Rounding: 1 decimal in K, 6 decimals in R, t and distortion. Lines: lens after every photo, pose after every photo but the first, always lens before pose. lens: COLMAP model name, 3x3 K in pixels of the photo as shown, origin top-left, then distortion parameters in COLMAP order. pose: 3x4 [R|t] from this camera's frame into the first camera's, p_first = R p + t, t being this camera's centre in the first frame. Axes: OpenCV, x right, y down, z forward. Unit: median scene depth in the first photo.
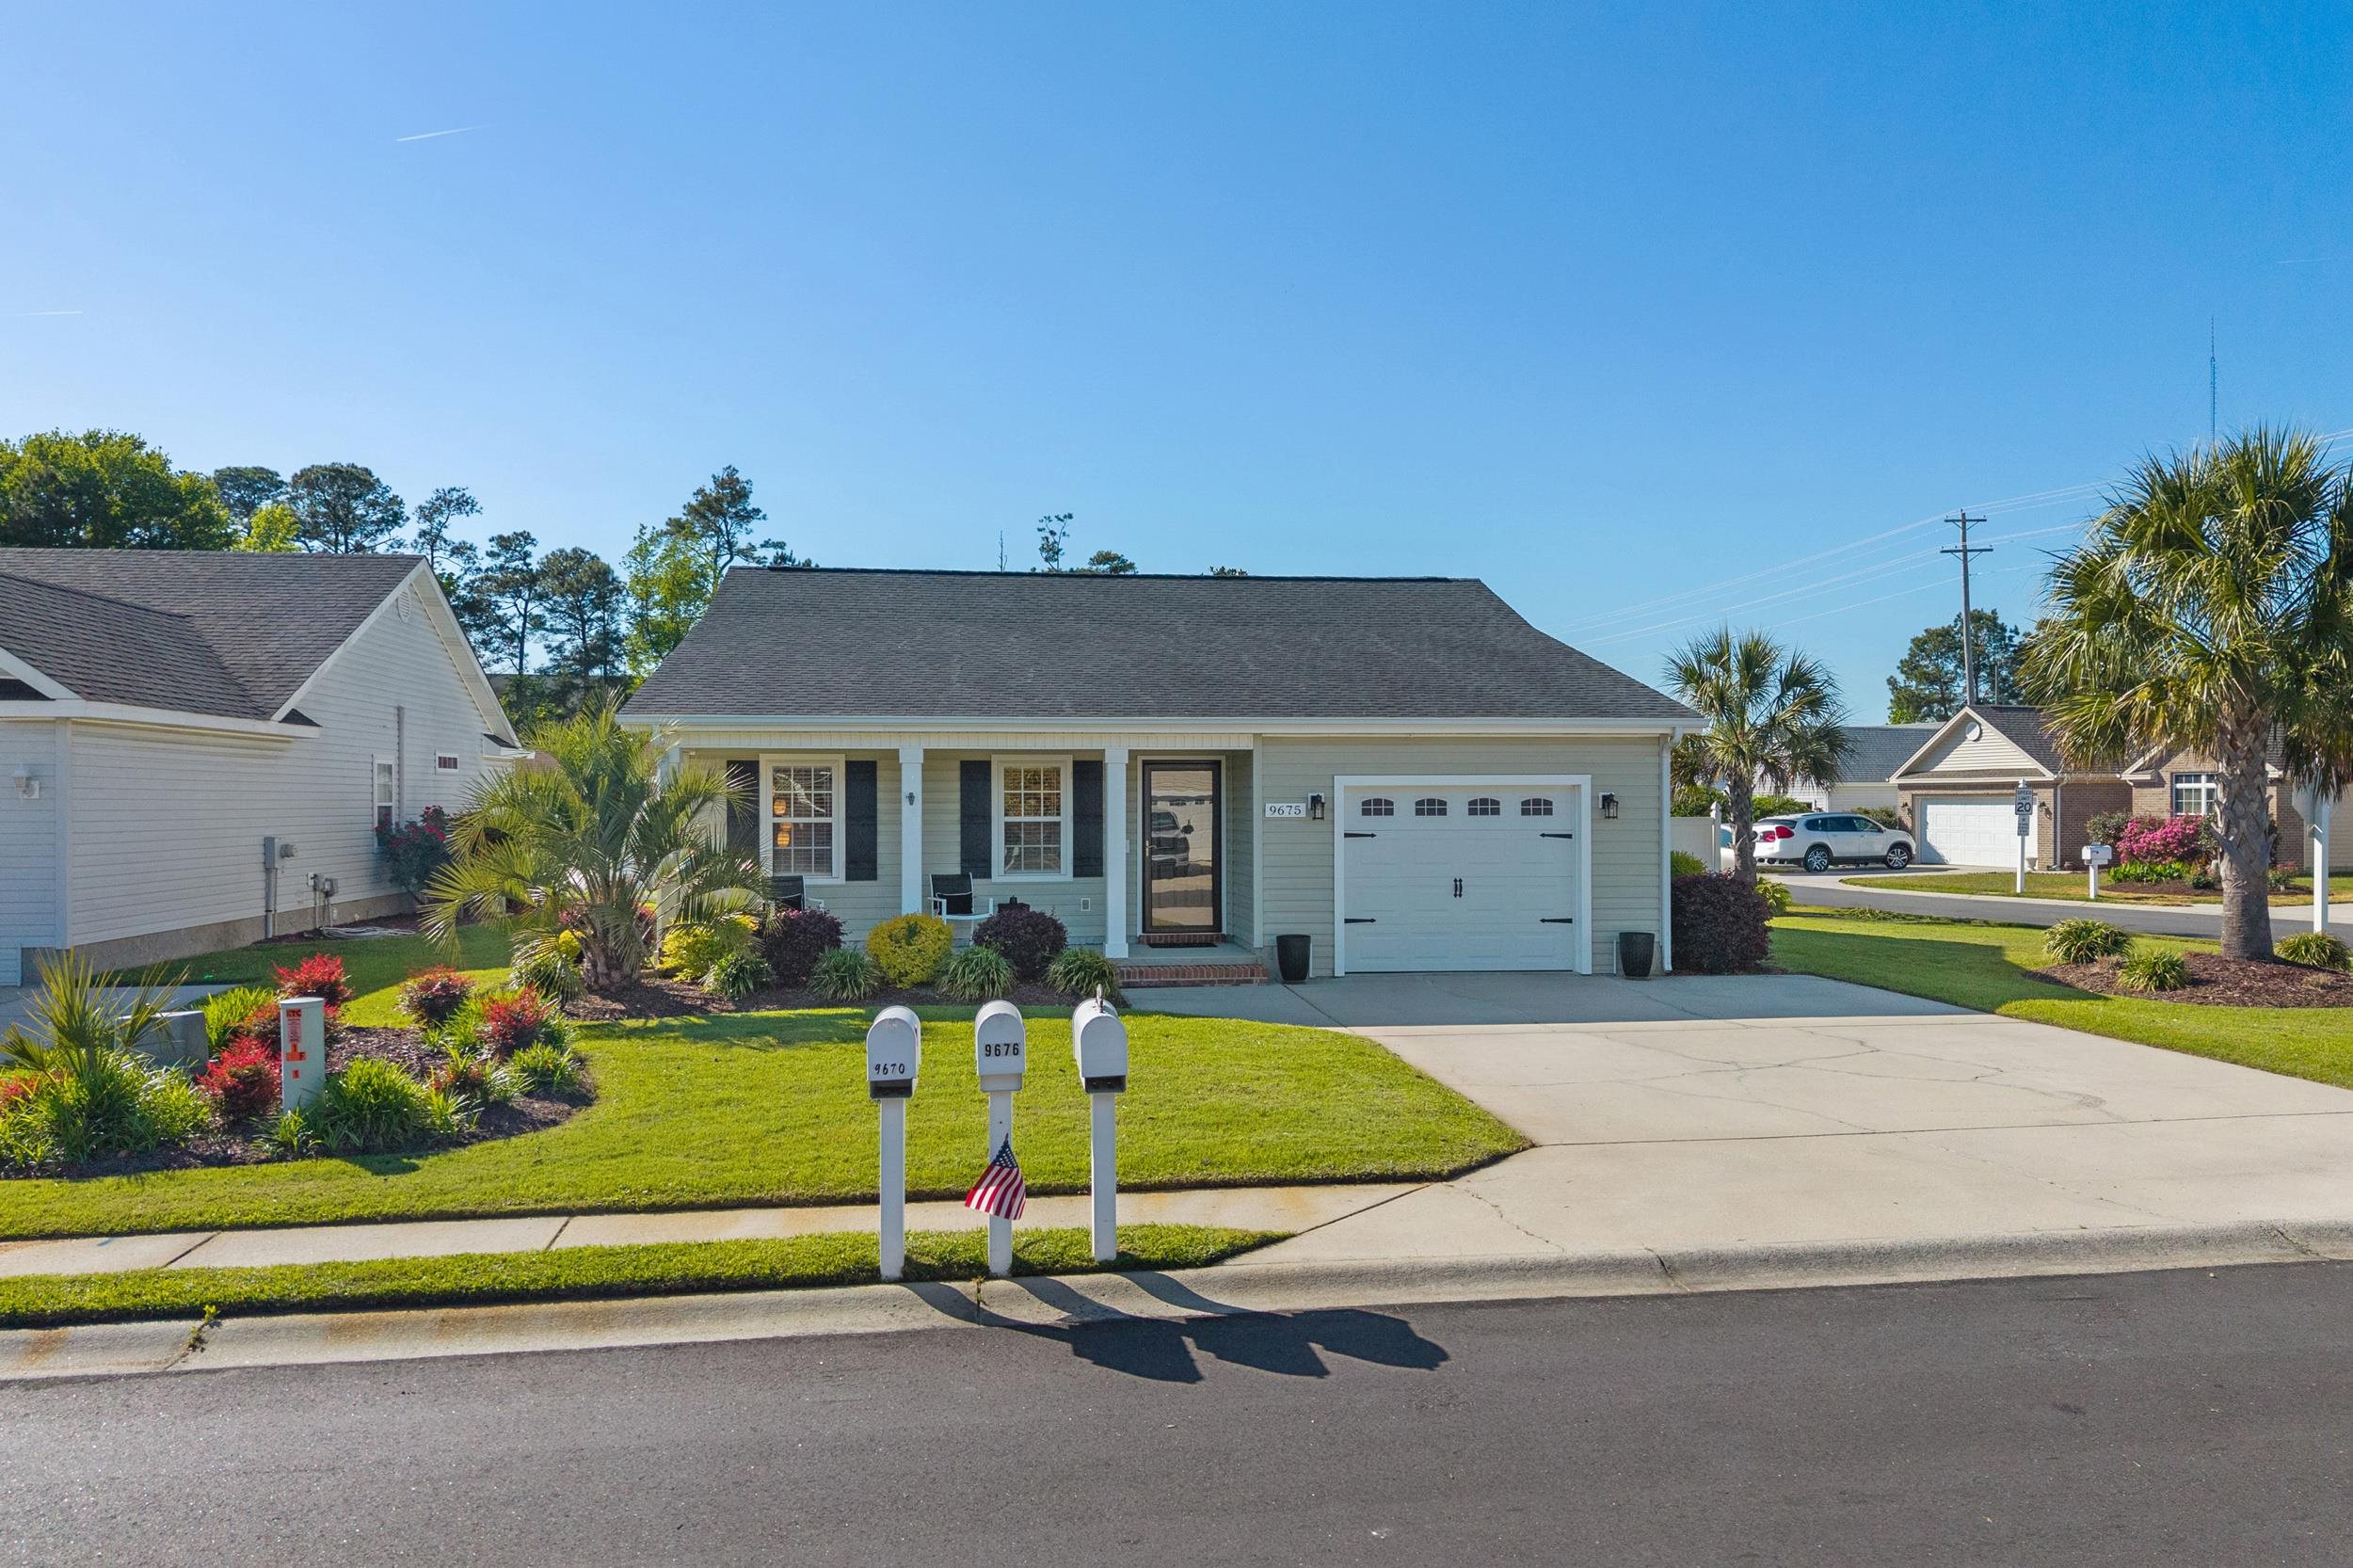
lens RADIAL K [[1586.5, 0, 1179.2], [0, 1586.5, 796.4], [0, 0, 1]] dist [0.030298, 0.002188]
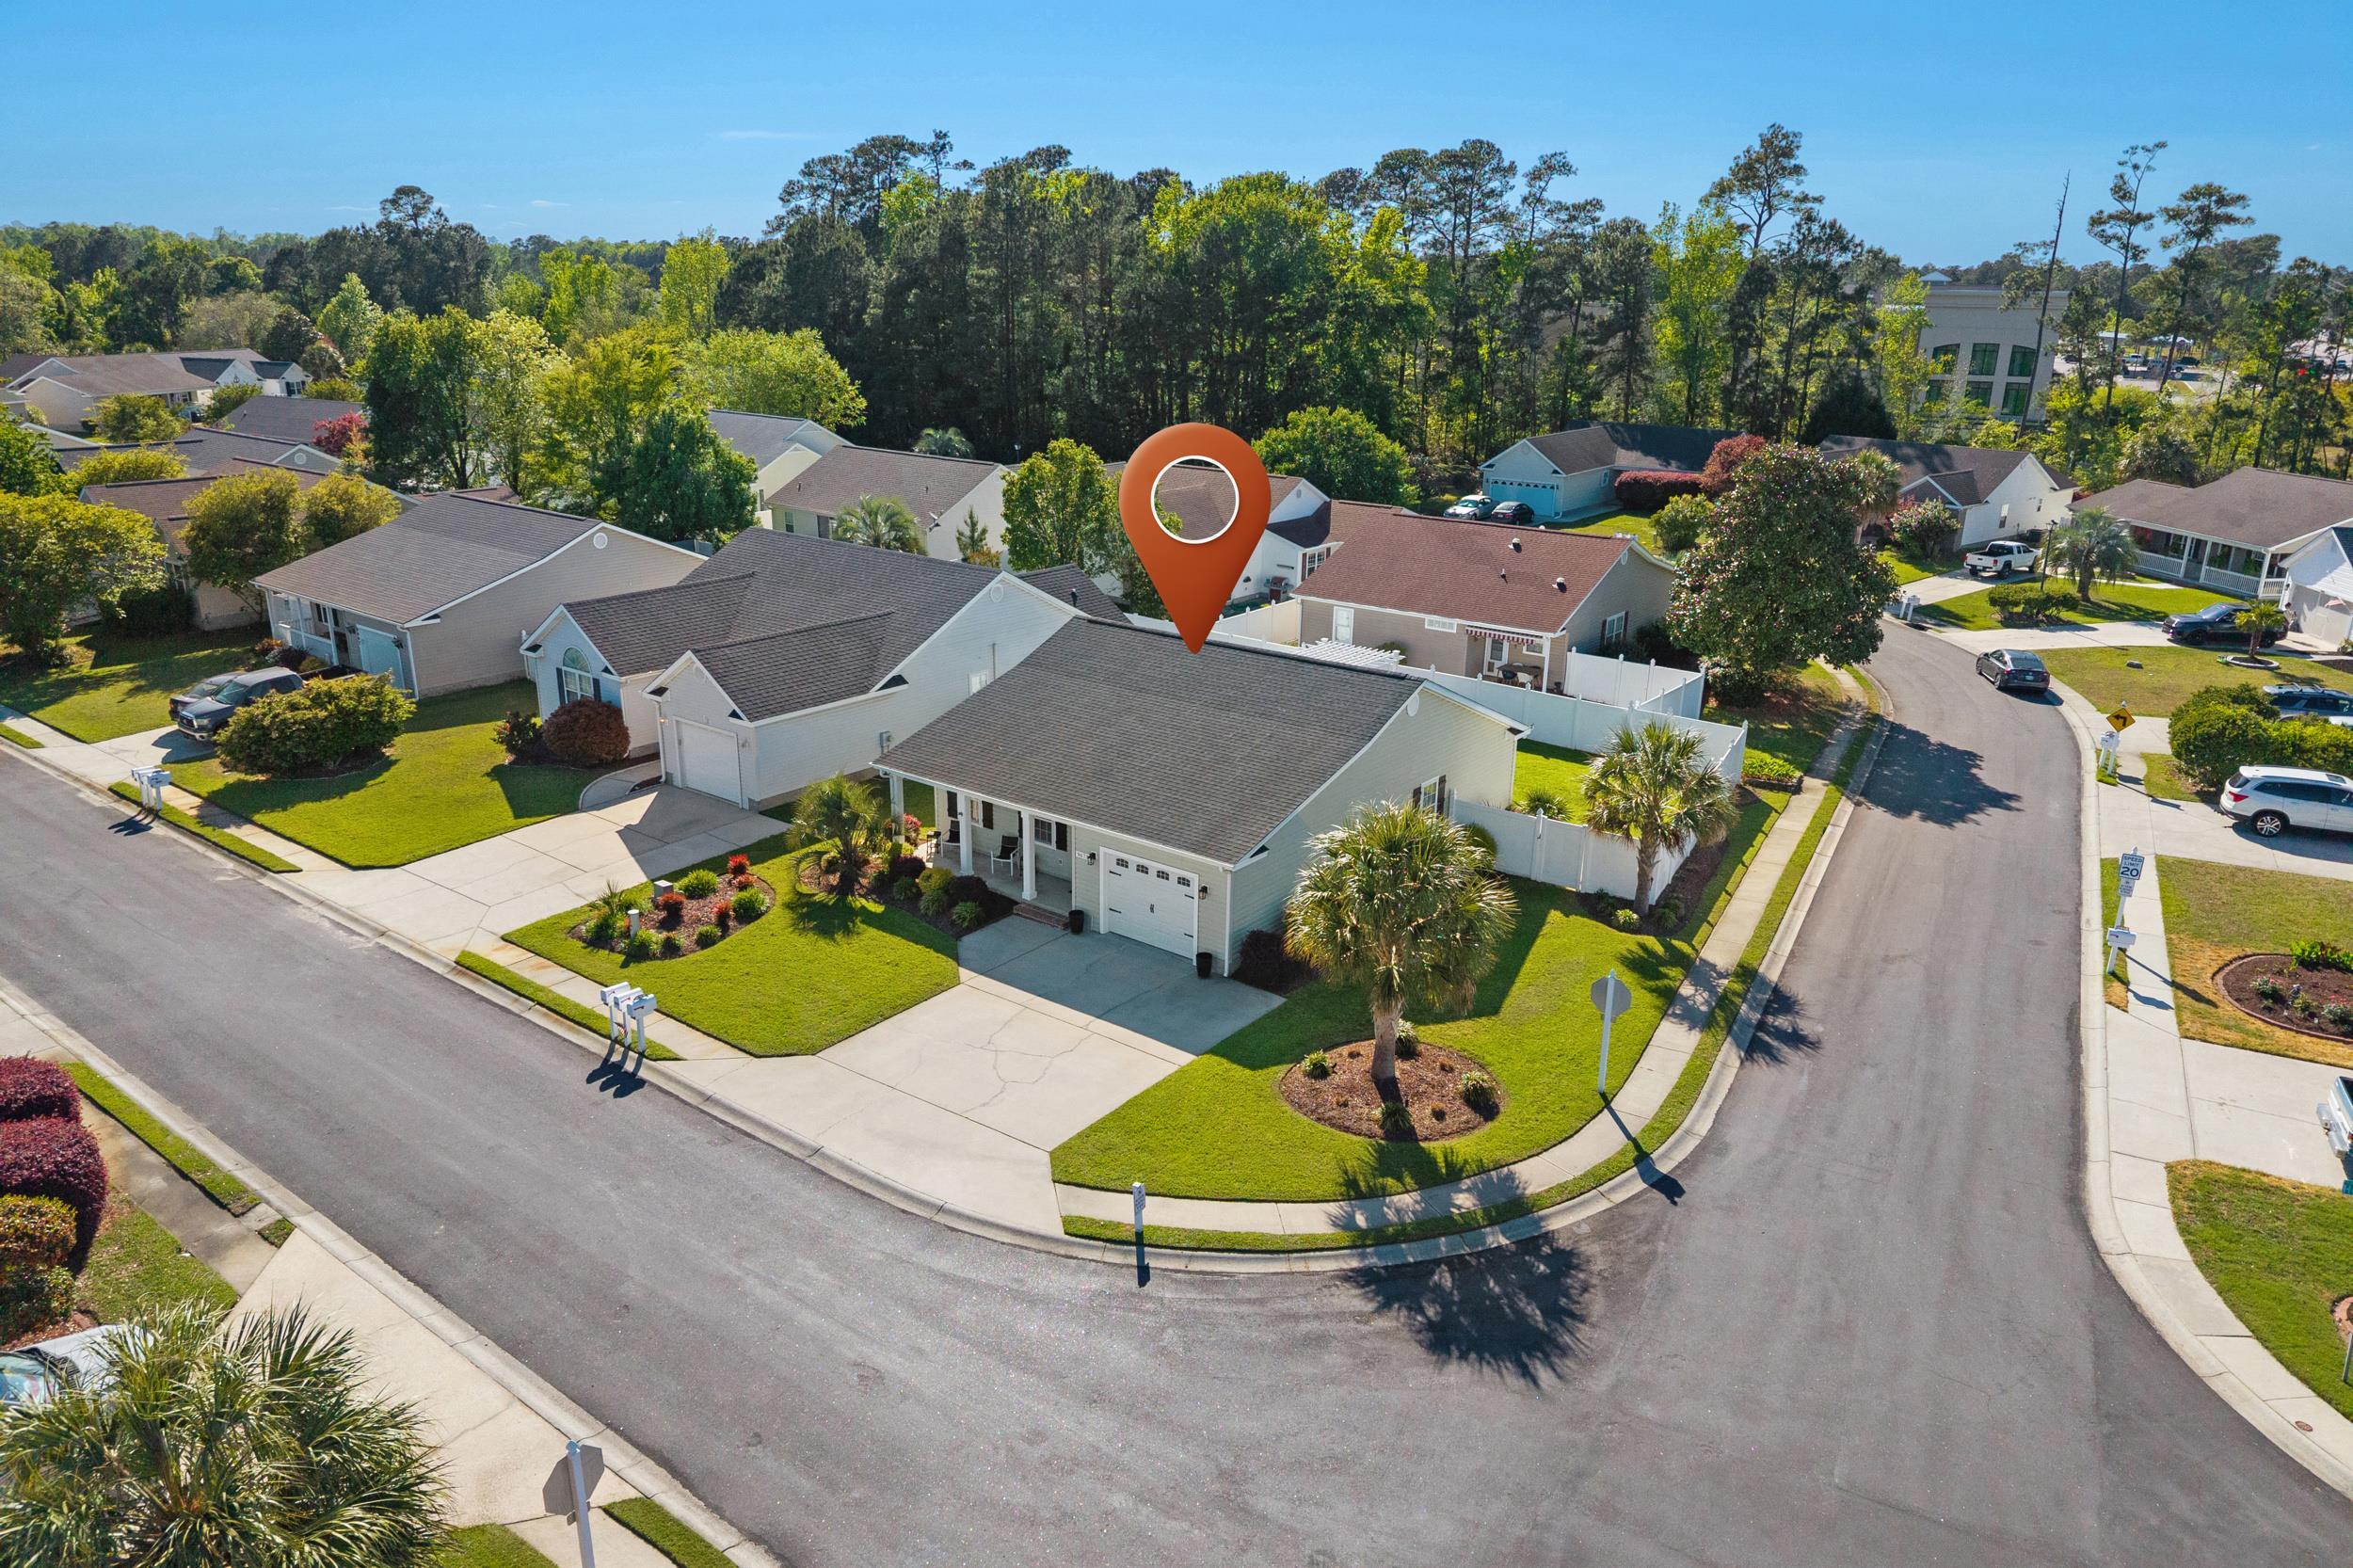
lens RADIAL K [[1586.5, 0, 1185.1], [0, 1586.5, 774.9], [0, 0, 1]] dist [0.030298, 0.002188]
pose [[0.702112, 0.217564, -0.678015, 0.238790], [-0.008413, 0.954648, 0.297619, -0.109997], [0.712017, -0.203258, 0.672100, -0.045922]]
